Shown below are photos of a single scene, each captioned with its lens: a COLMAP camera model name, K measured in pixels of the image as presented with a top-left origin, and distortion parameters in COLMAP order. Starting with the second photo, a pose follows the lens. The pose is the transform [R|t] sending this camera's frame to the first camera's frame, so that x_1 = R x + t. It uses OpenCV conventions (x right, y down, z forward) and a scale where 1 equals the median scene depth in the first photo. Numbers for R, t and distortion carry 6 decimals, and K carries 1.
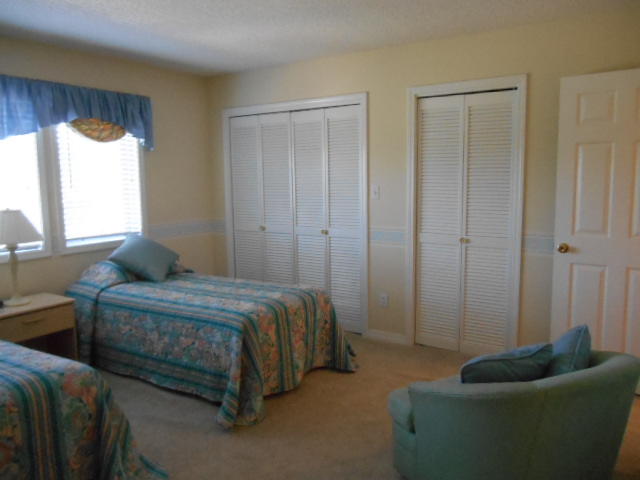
lens RADIAL K [[501.8, 0, 320.0], [0, 501.8, 240.0], [0, 0, 1]] dist [-0.022400, 0.013945]
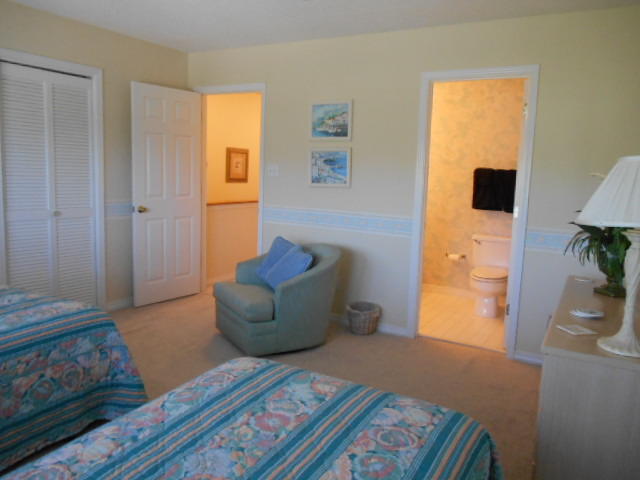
lens RADIAL K [[501.8, 0, 320.0], [0, 501.8, 240.0], [0, 0, 1]] dist [-0.022400, 0.013945]
pose [[-0.050762, -0.129074, 0.990335, -0.928453], [0.088442, 0.987136, 0.133191, -0.041839], [-0.994787, 0.094348, -0.038694, 0.607087]]
